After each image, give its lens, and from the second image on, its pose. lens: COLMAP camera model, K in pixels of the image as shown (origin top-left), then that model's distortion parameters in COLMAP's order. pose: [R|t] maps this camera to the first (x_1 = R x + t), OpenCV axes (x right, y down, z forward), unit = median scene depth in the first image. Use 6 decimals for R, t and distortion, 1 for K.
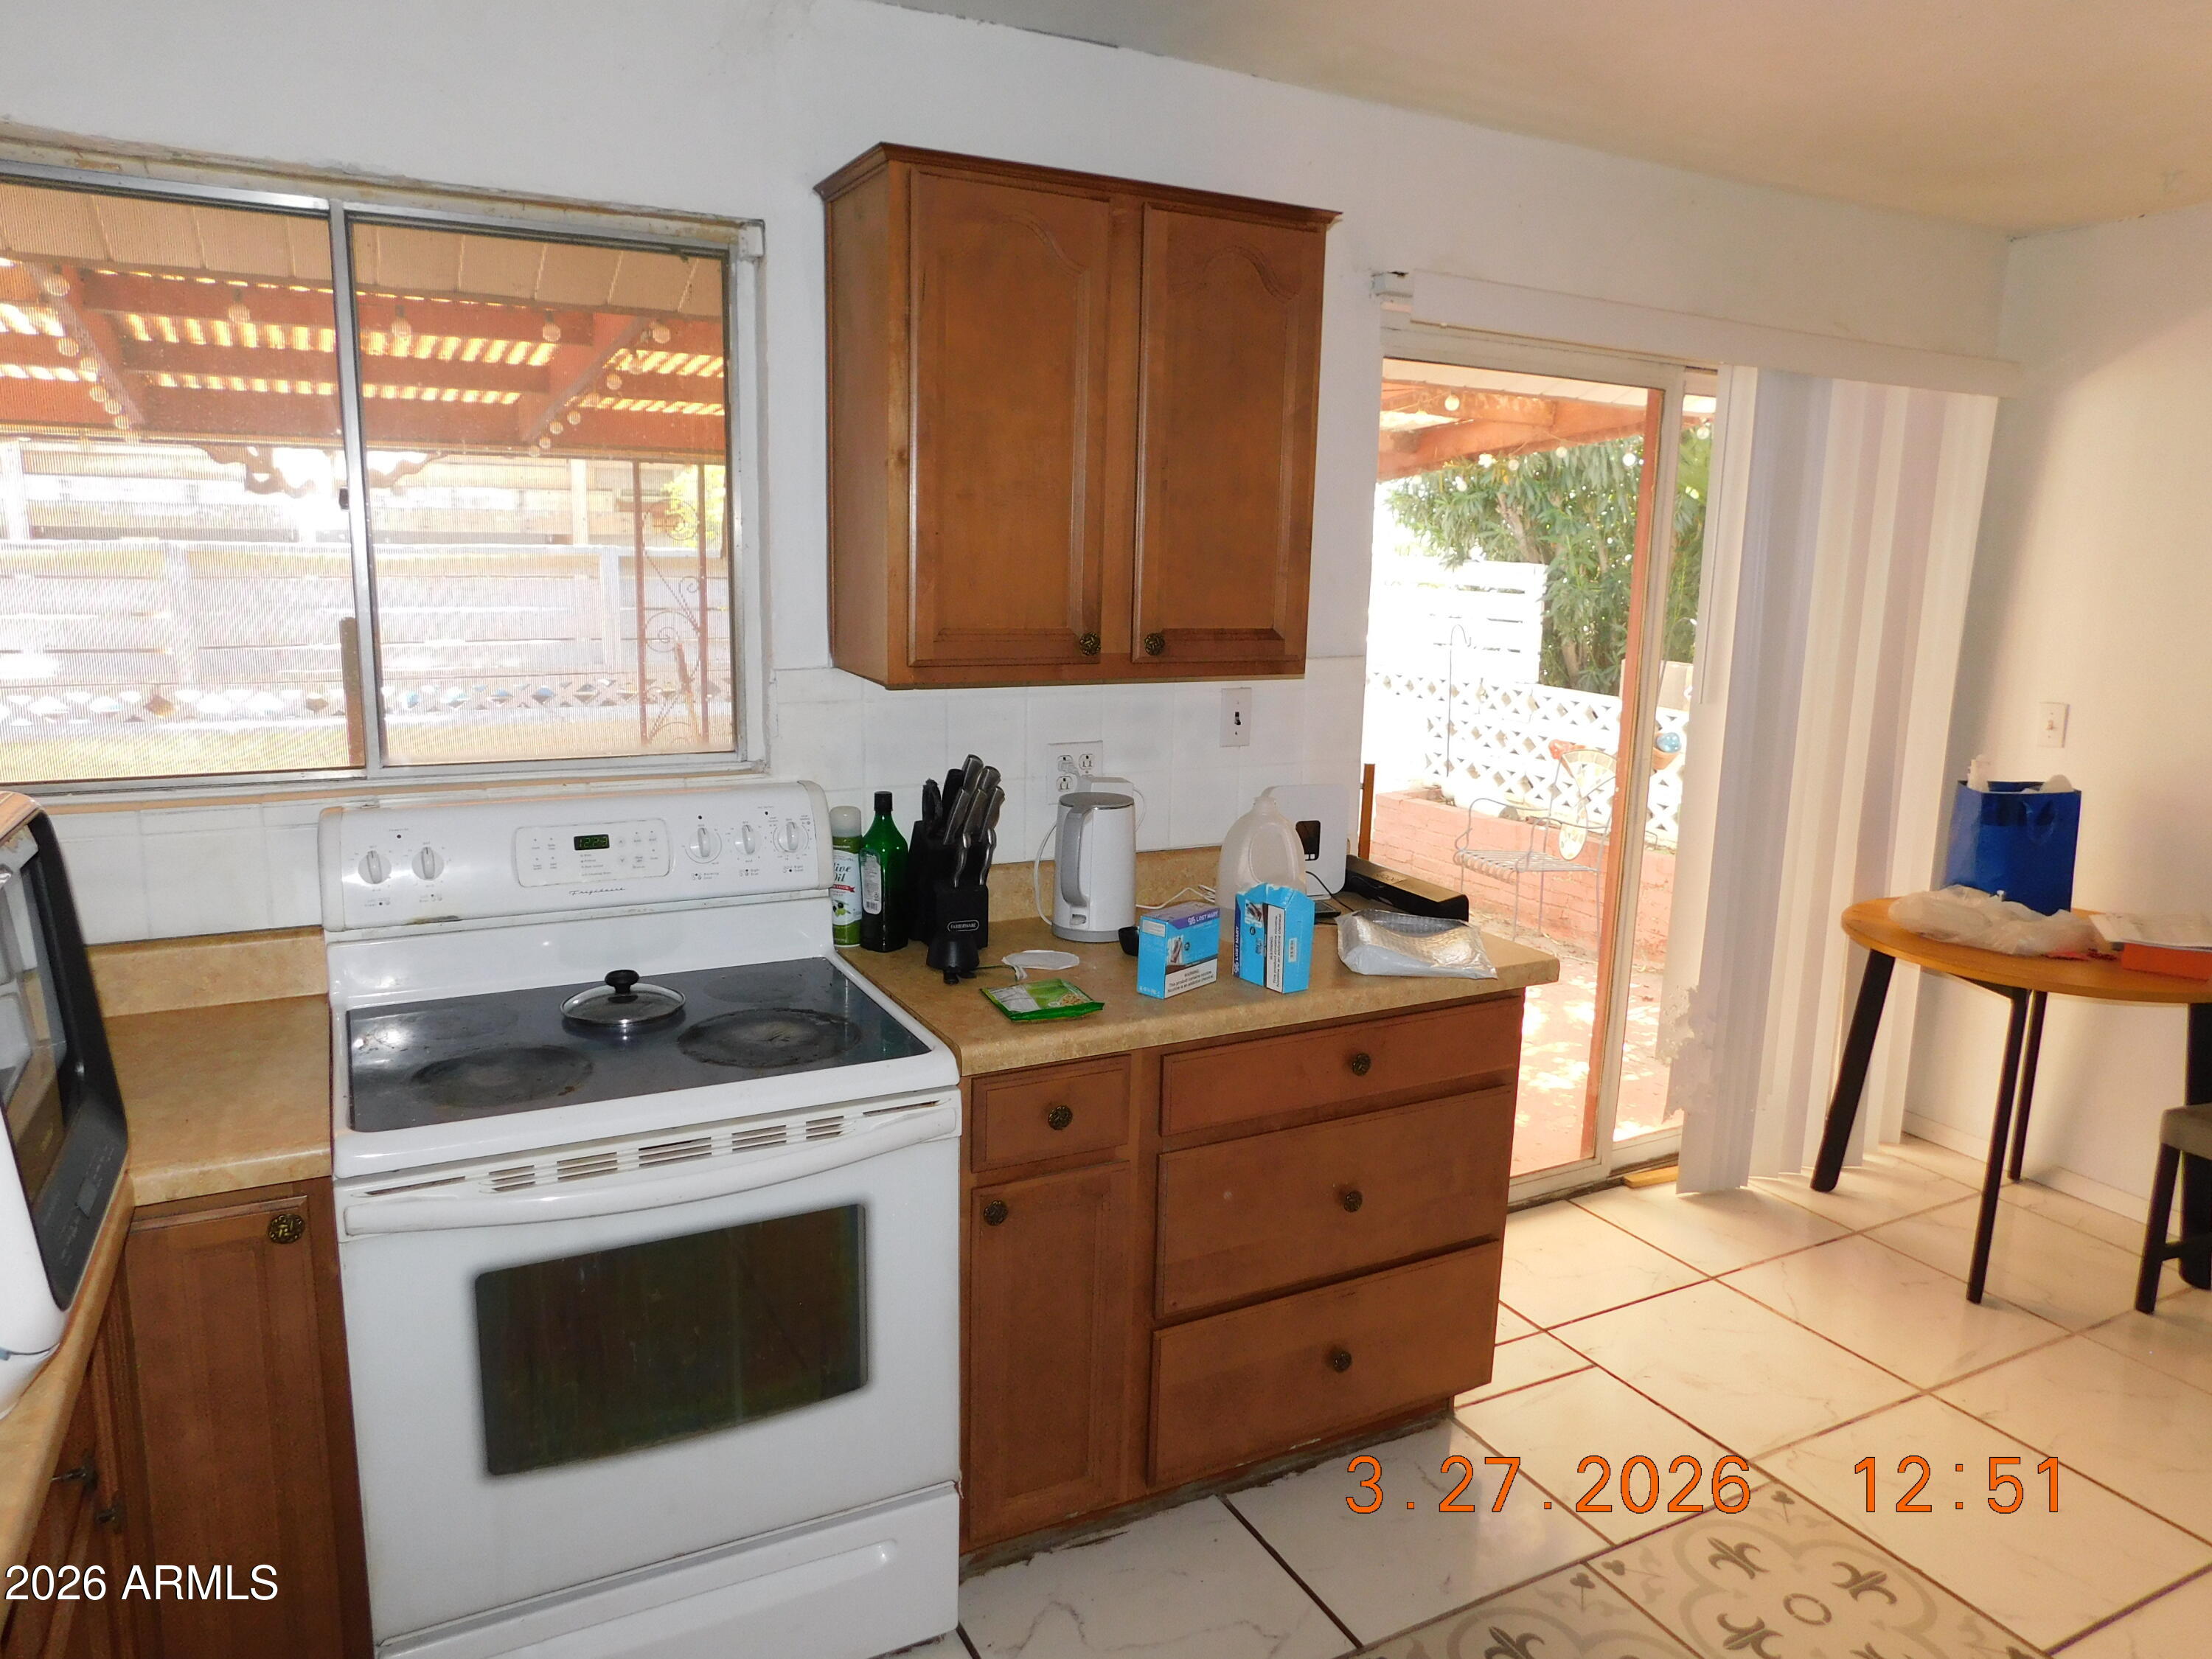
lens RADIAL K [[1476.6, 0, 1106.0], [0, 1476.6, 829.5], [0, 0, 1]] dist [-0.075956, 0.065263]
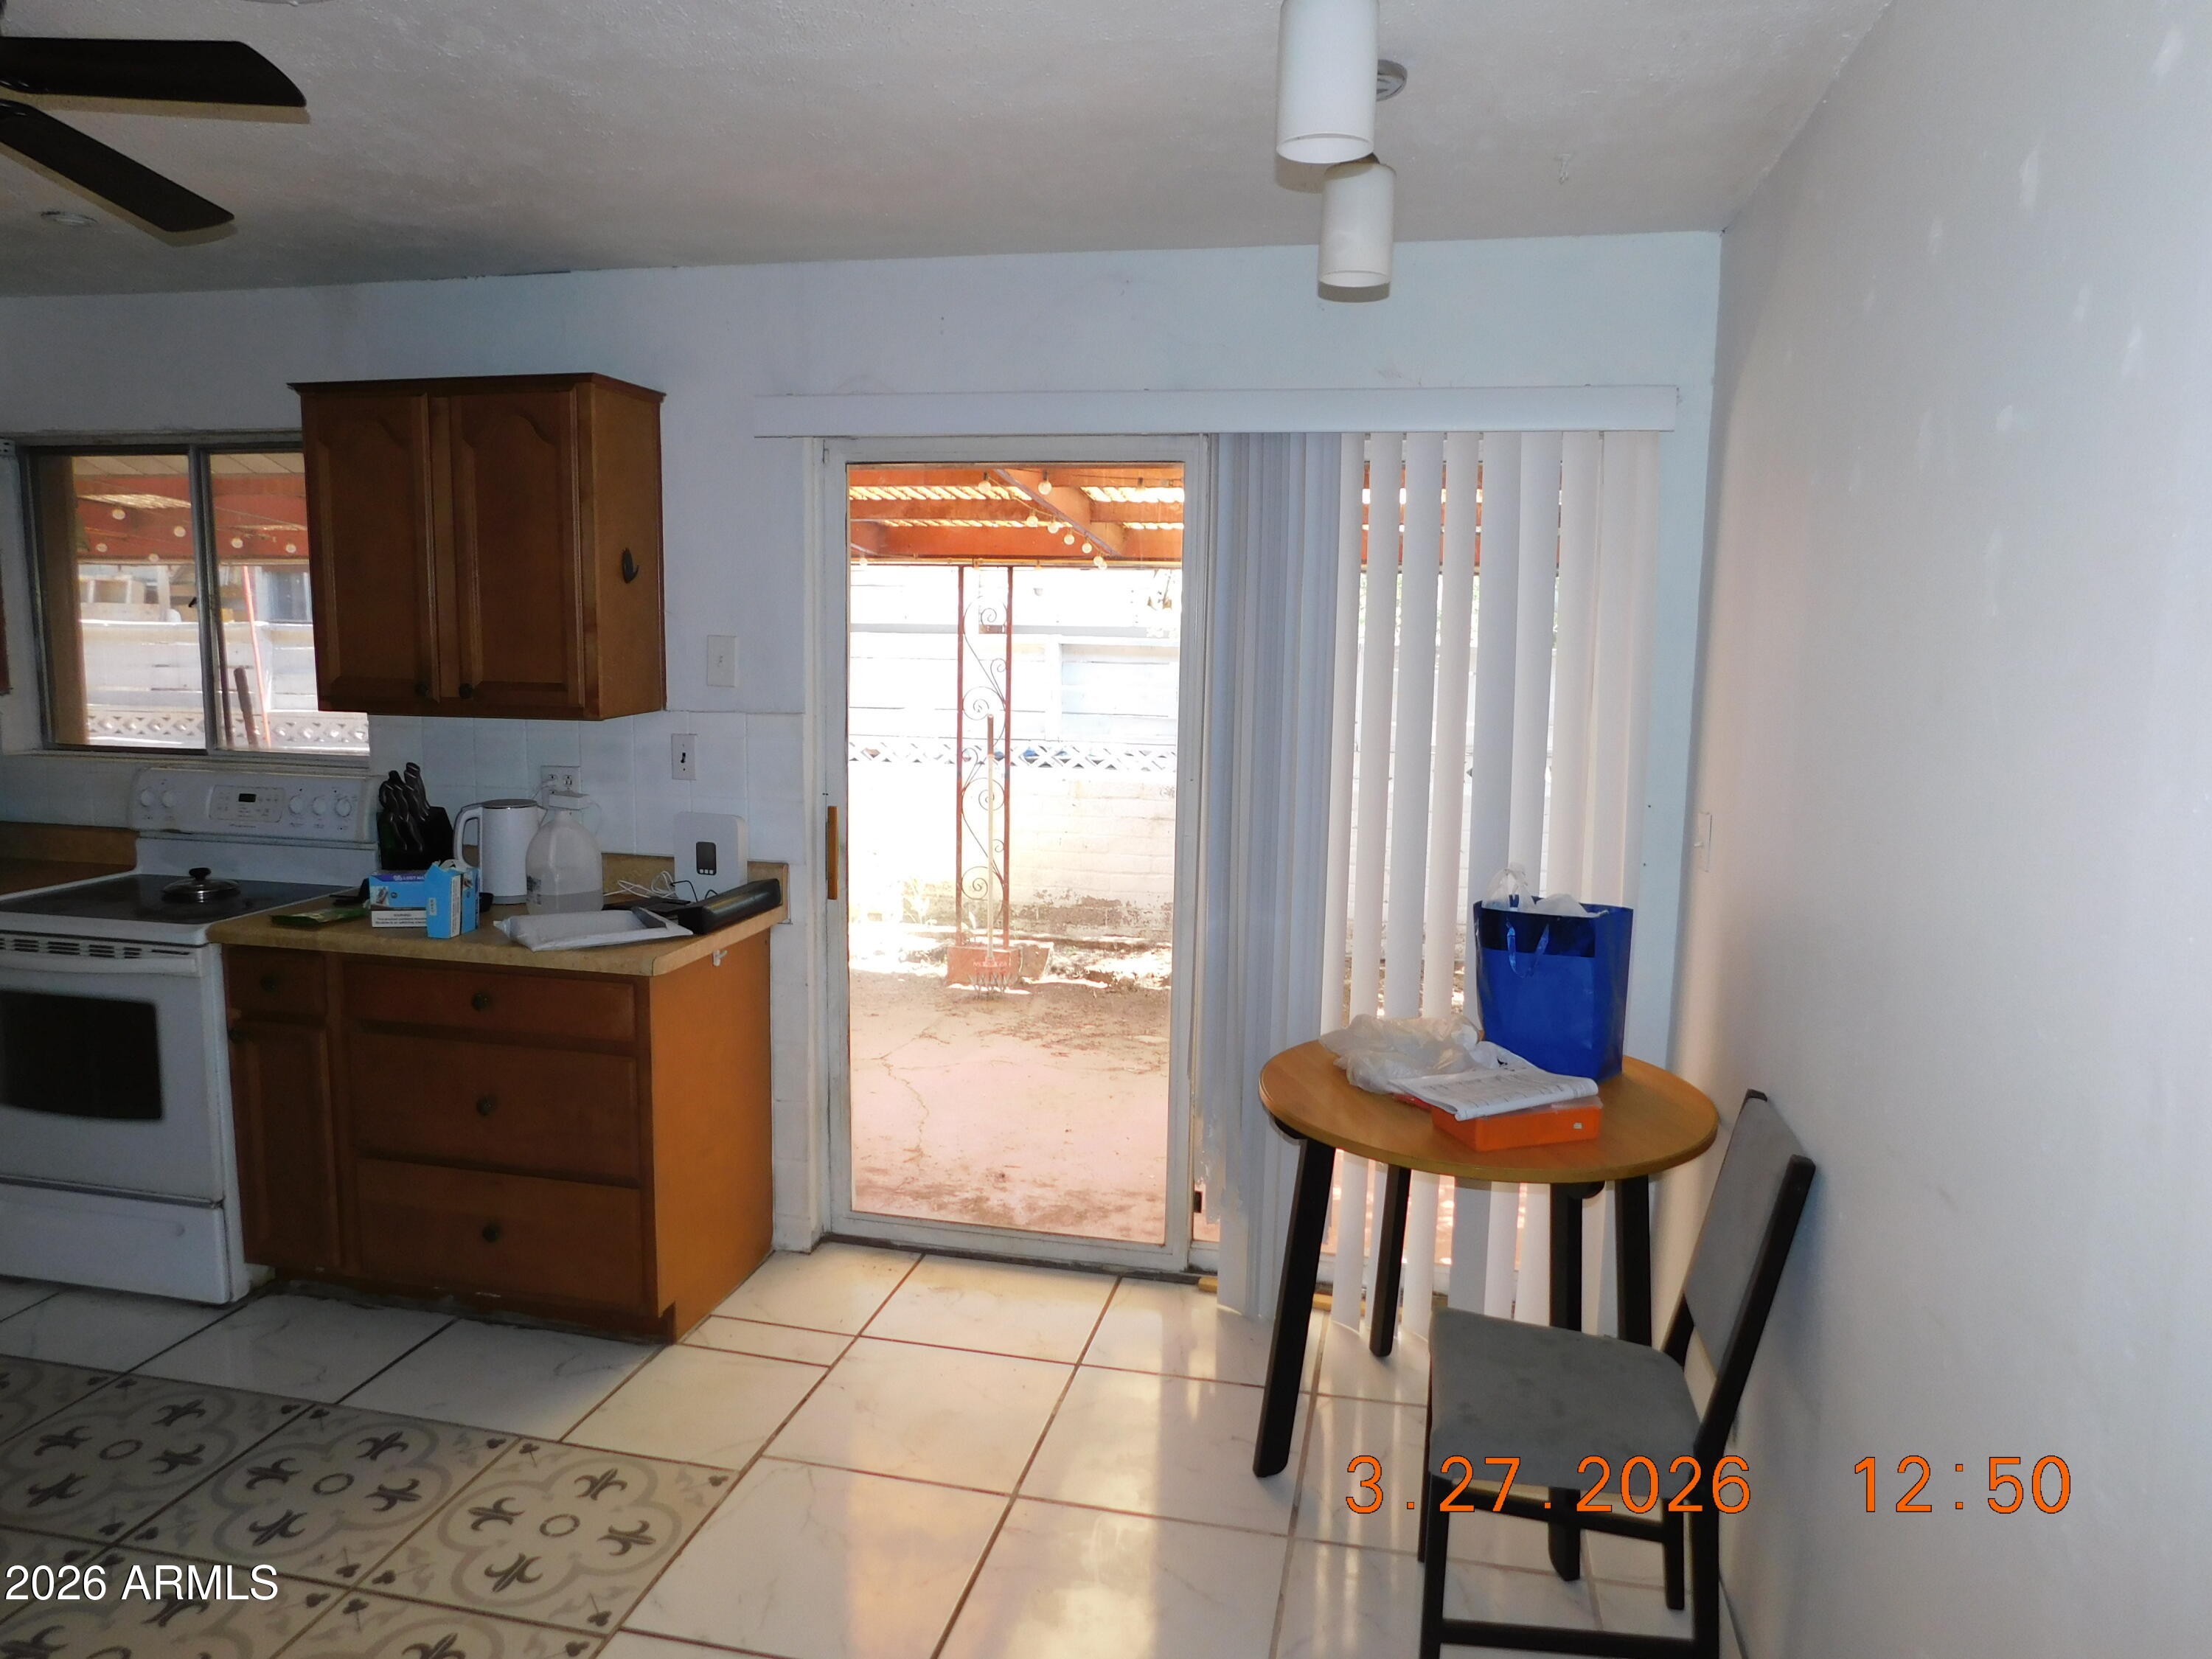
lens RADIAL K [[1463.0, 0, 1106.0], [0, 1463.0, 829.5], [0, 0, 1]] dist [-0.042716, -0.000614]
pose [[0.771390, 0.078219, -0.631538, 1.437369], [-0.120257, 0.992453, -0.023968, -0.033674], [0.624897, 0.094435, 0.774975, 0.315901]]
